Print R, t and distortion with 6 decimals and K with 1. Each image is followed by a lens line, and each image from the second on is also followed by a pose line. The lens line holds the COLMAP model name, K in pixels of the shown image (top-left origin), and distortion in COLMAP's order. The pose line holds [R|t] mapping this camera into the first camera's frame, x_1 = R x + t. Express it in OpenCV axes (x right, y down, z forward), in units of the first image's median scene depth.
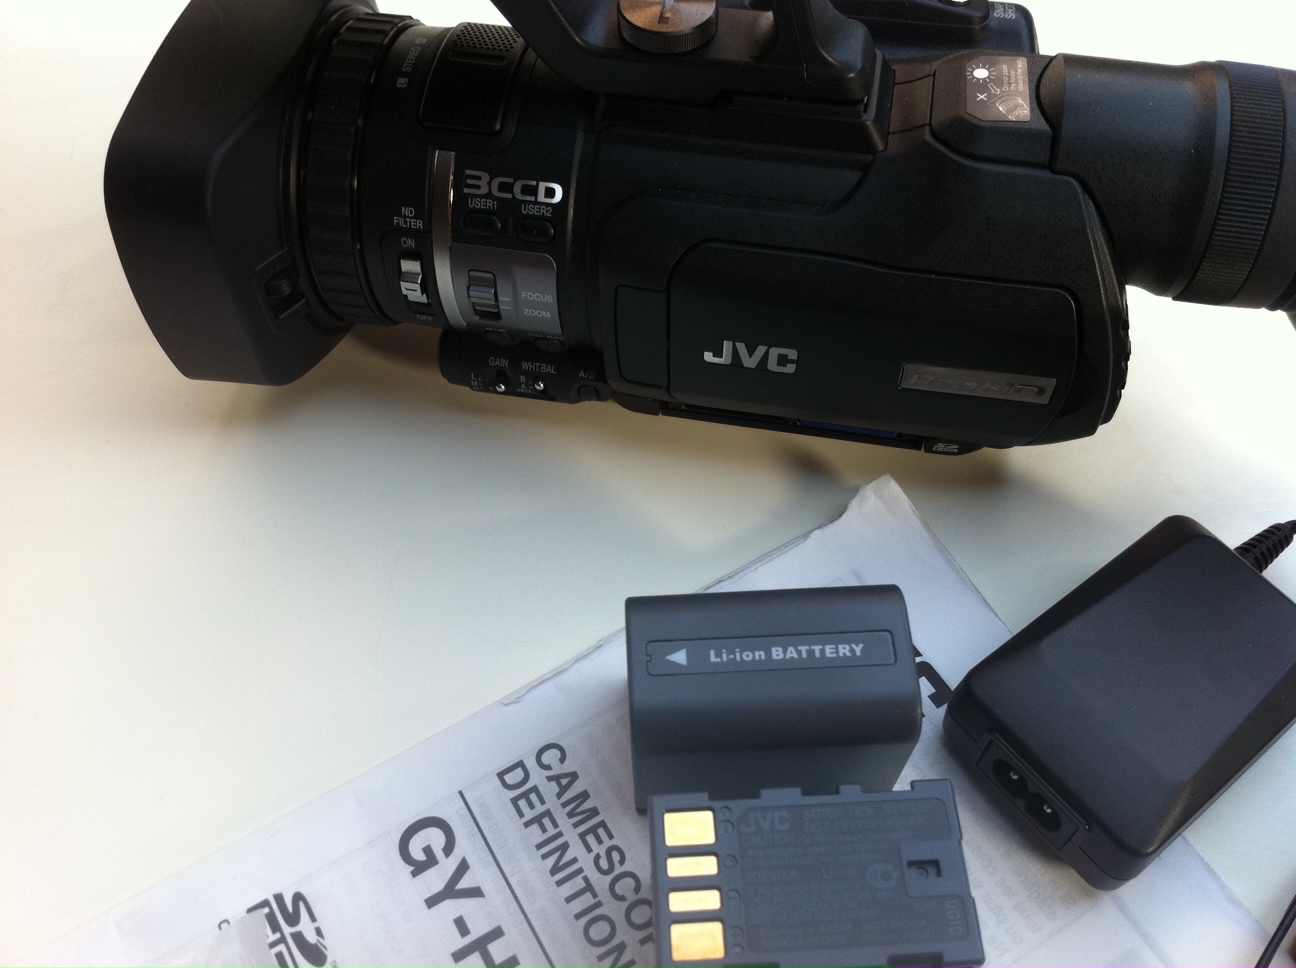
lens RADIAL K [[1253.3, 0, 652.5], [0, 1253.3, 484.9], [0, 0, 1]] dist [0.009902, 0.000000]
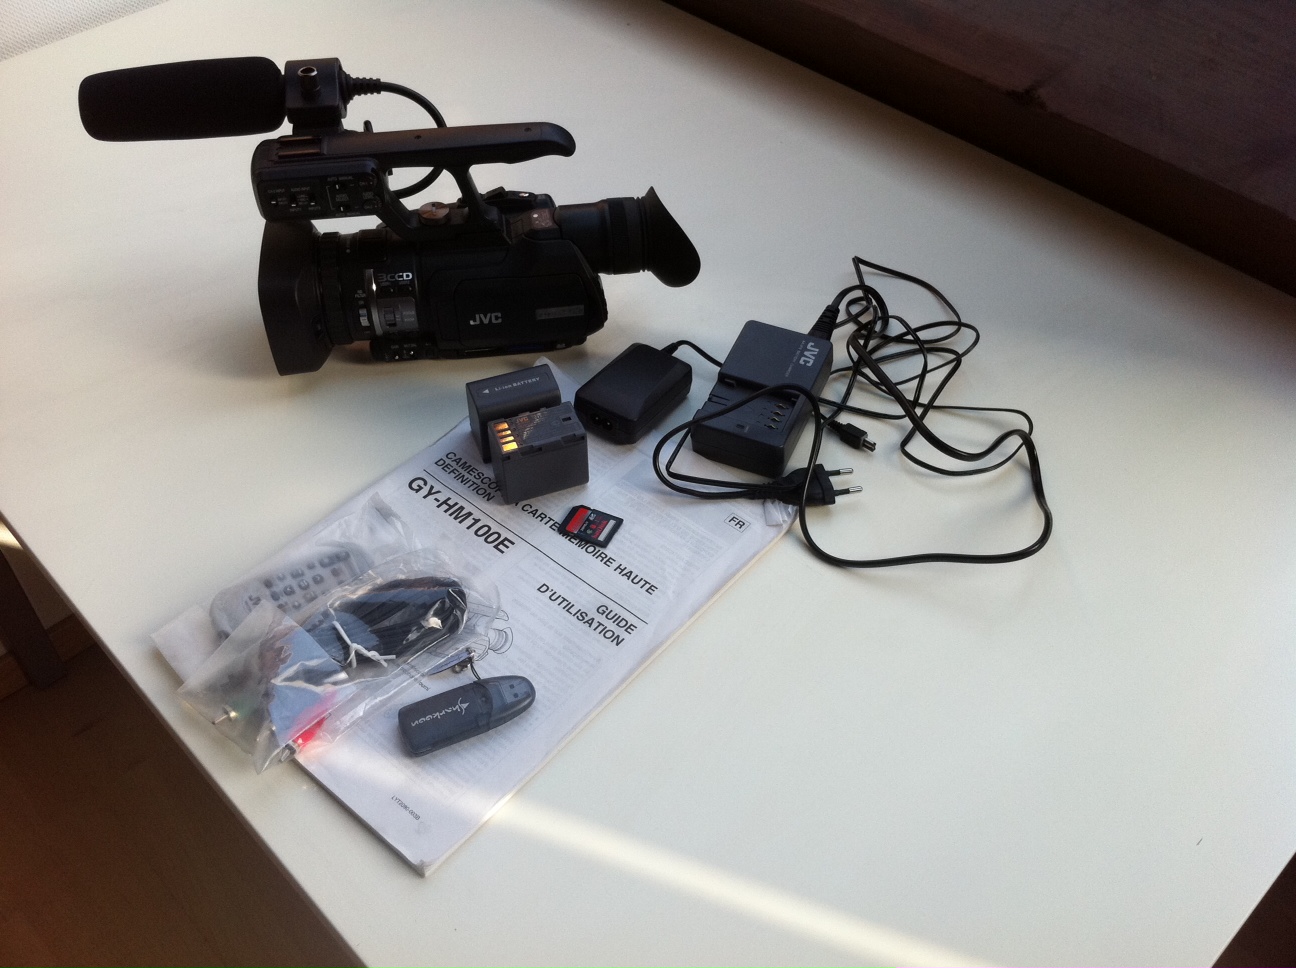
lens RADIAL K [[1120.1, 0, 645.7], [0, 1120.1, 481.3], [0, 0, 1]] dist [0.068868, 0.000582]
pose [[0.948324, -0.216176, 0.232271, -0.275080], [0.249556, 0.960232, -0.125203, 0.724588], [-0.195968, 0.176697, 0.964559, -1.643914]]
